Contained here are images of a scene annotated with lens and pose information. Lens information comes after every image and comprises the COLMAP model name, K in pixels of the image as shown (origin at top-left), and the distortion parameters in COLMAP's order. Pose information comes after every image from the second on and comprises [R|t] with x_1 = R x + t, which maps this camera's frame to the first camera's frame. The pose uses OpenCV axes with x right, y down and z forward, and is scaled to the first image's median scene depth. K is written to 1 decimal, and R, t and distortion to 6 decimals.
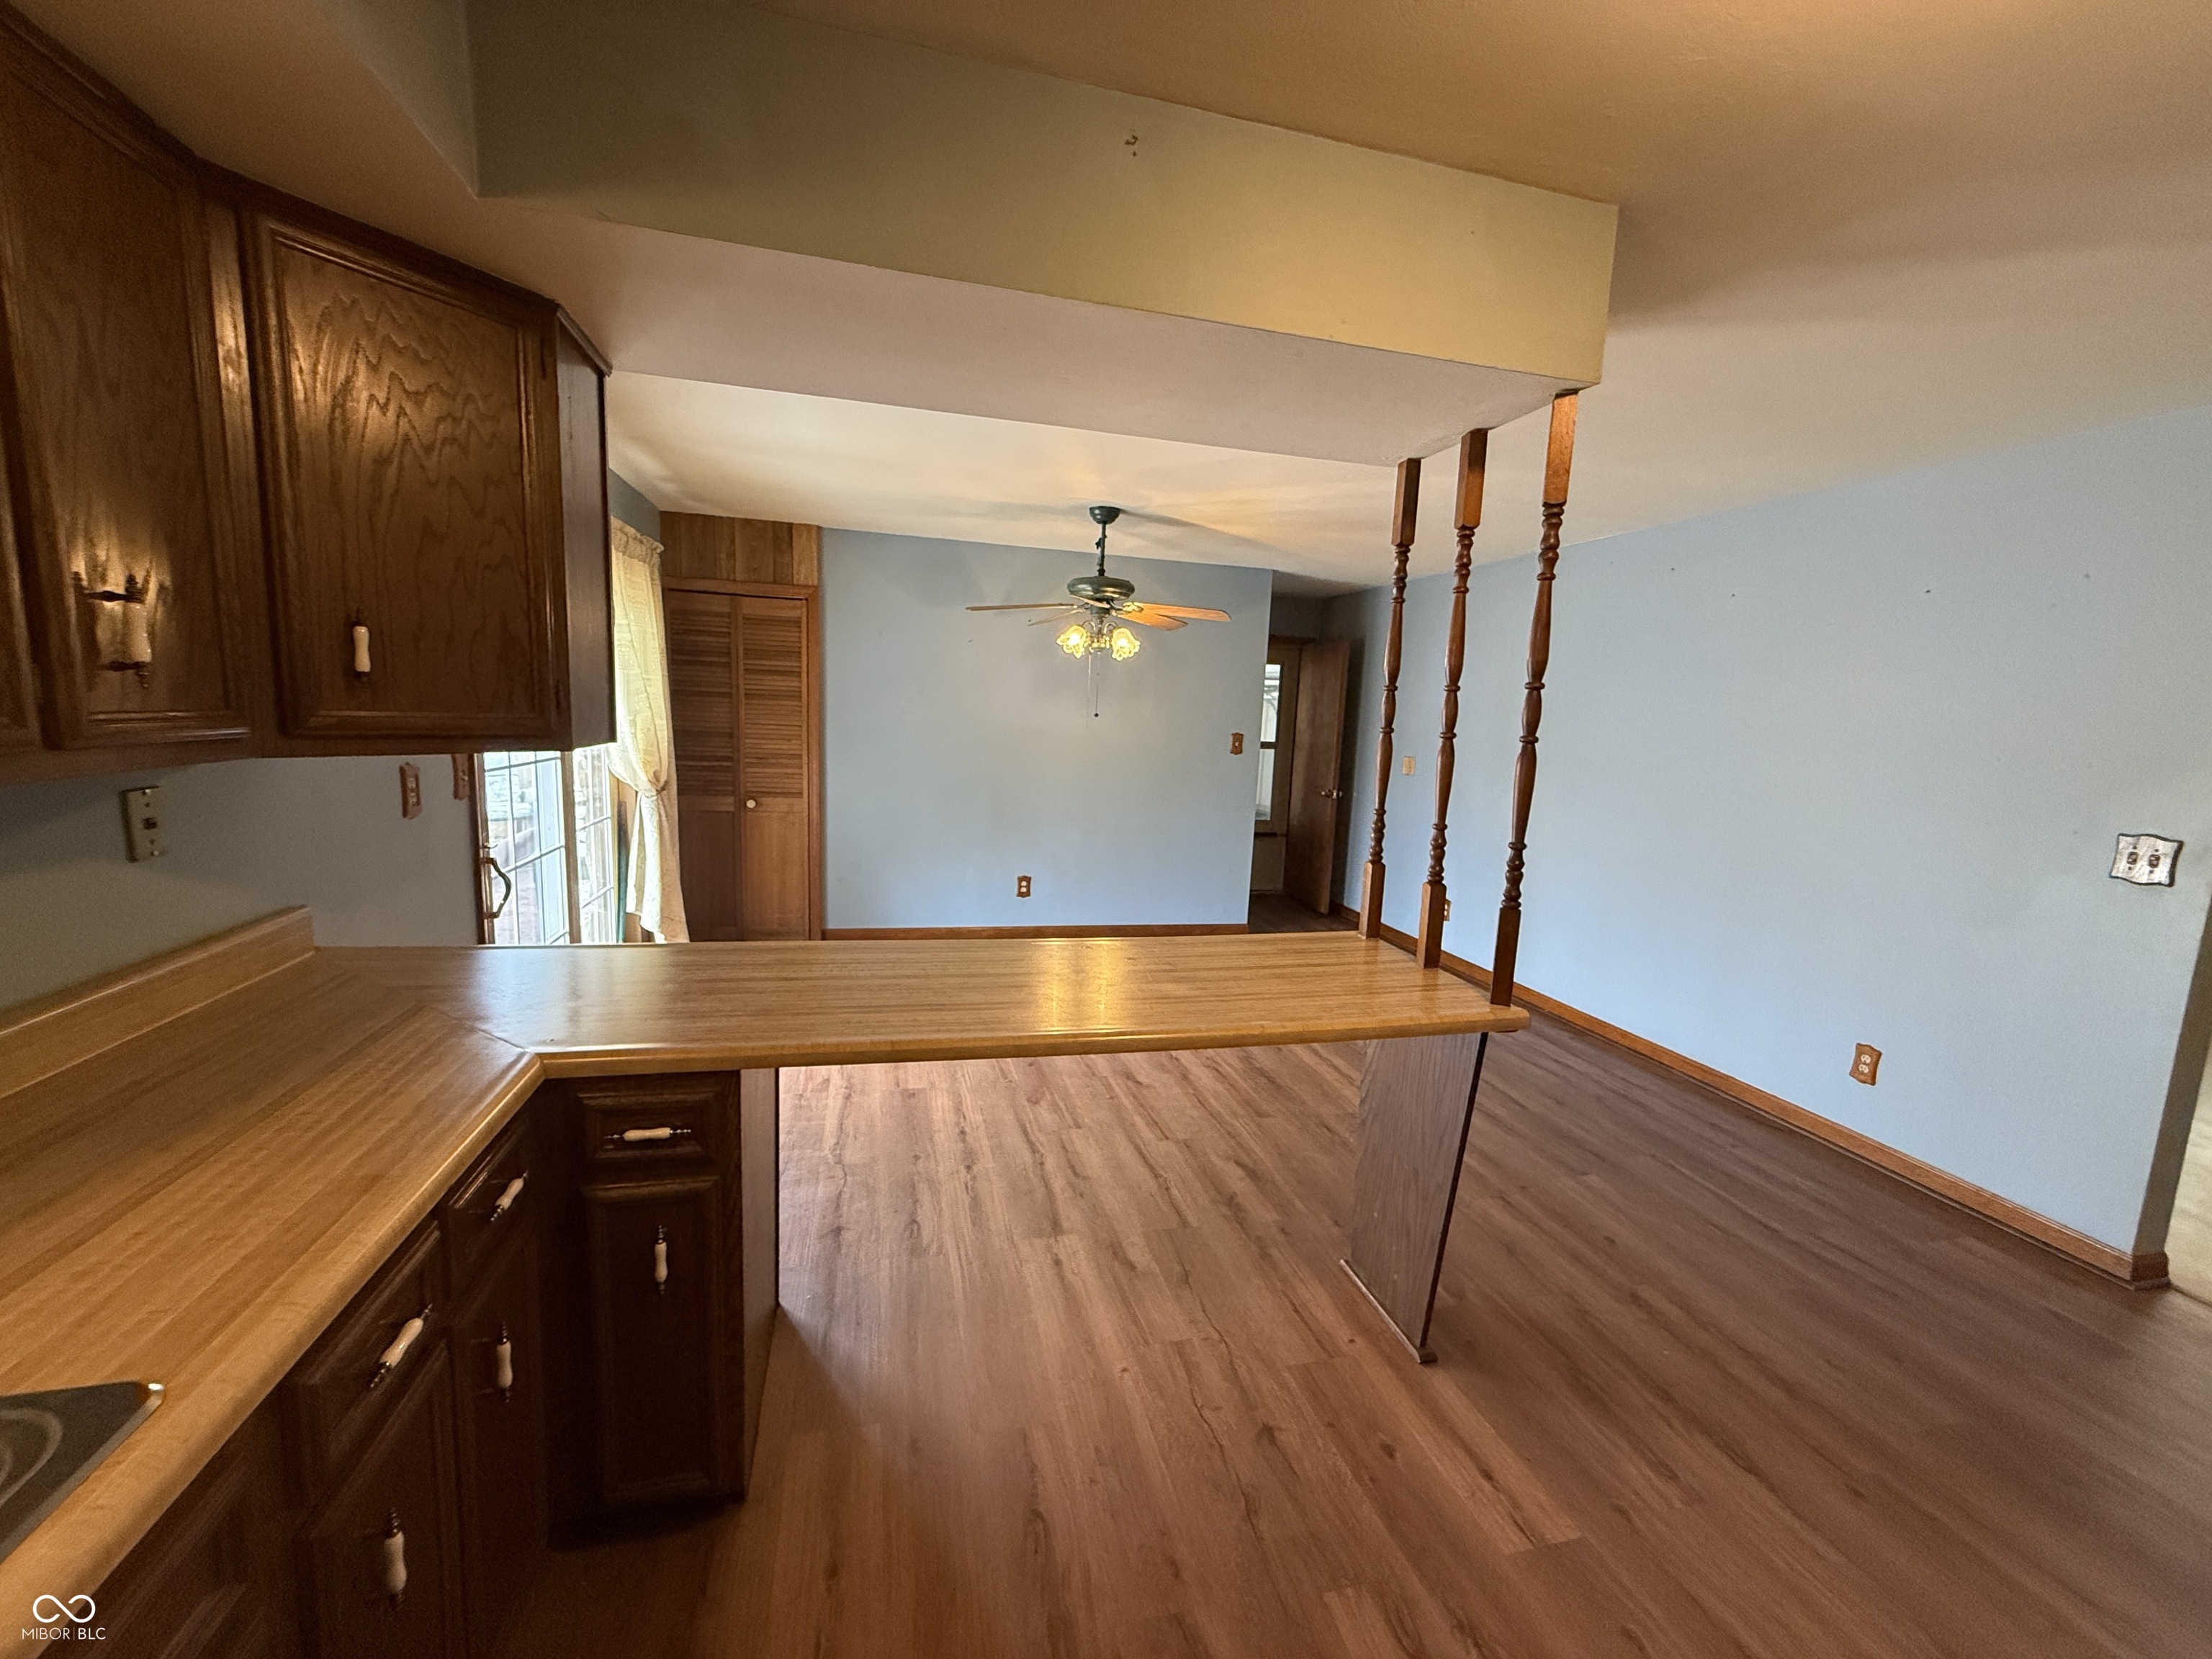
lens RADIAL K [[880.6, 0, 1098.7], [0, 880.6, 834.2], [0, 0, 1]] dist [0.000329, -0.000800]
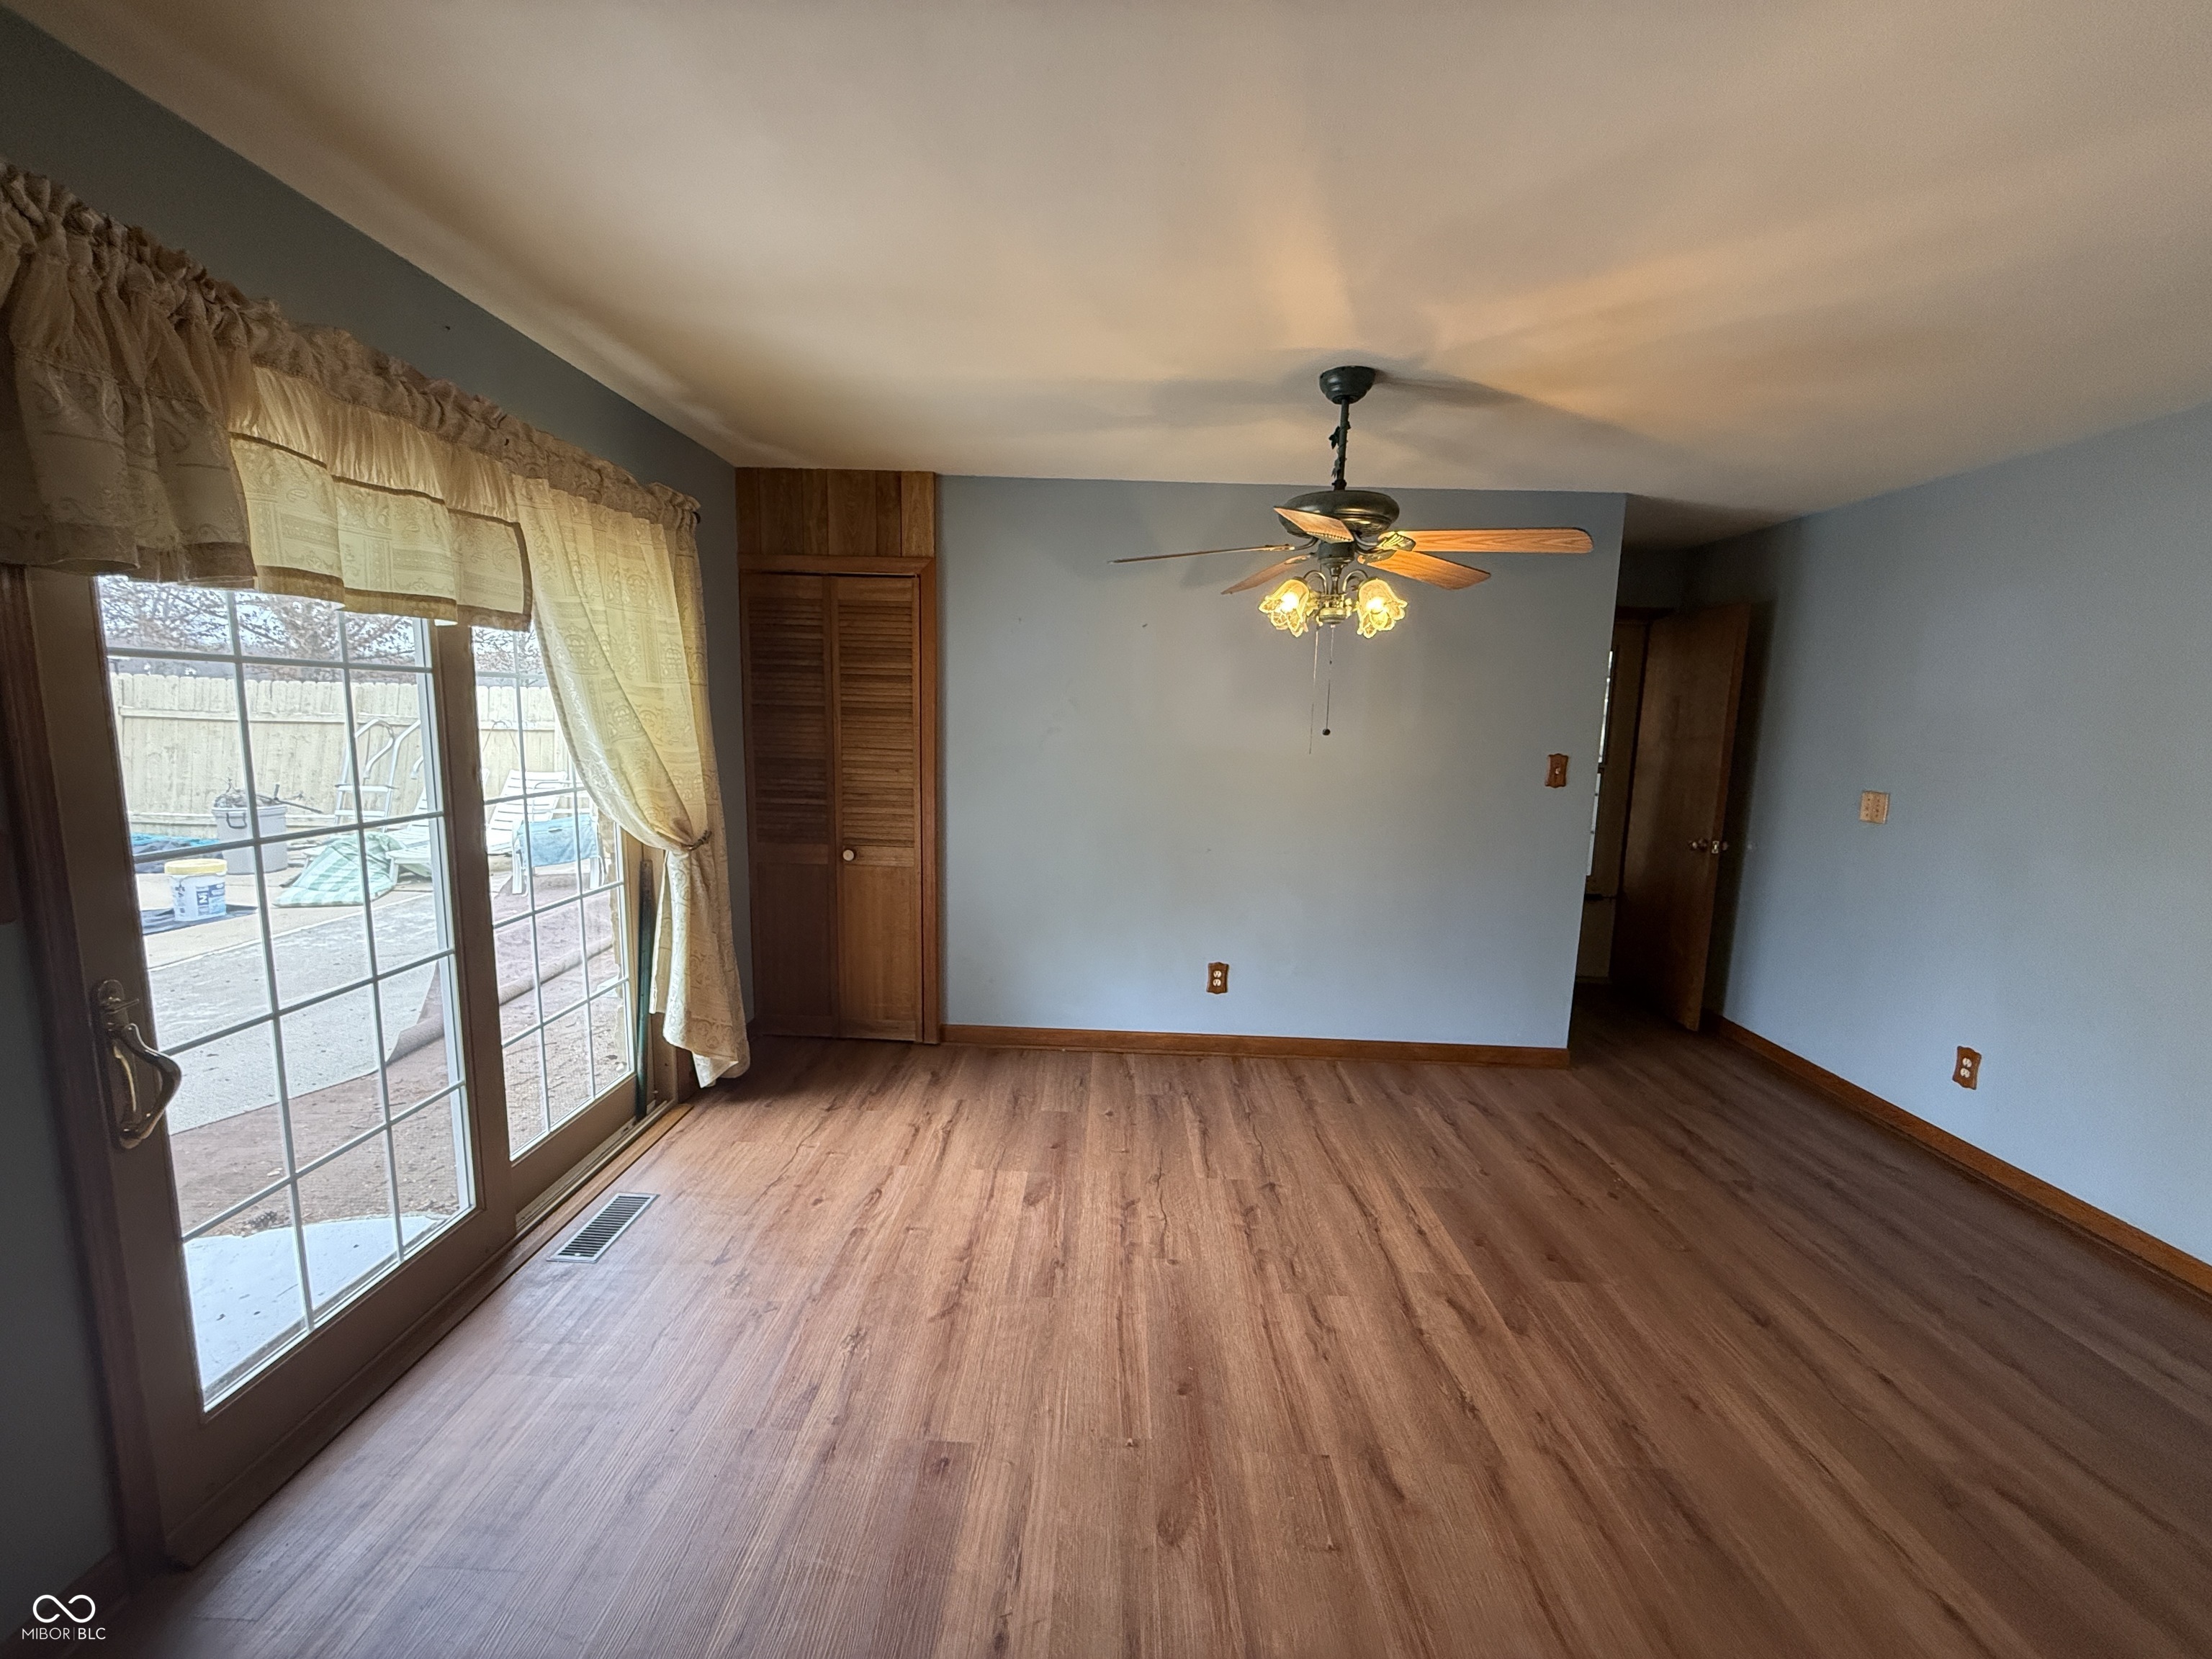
lens RADIAL K [[880.6, 0, 1102.1], [0, 880.6, 837.0], [0, 0, 1]] dist [0.000329, -0.000800]
pose [[0.965166, 0.017962, -0.261021, 0.006764], [-0.020152, 0.999781, -0.005716, -0.051457], [0.260861, 0.010777, 0.965316, 0.346582]]
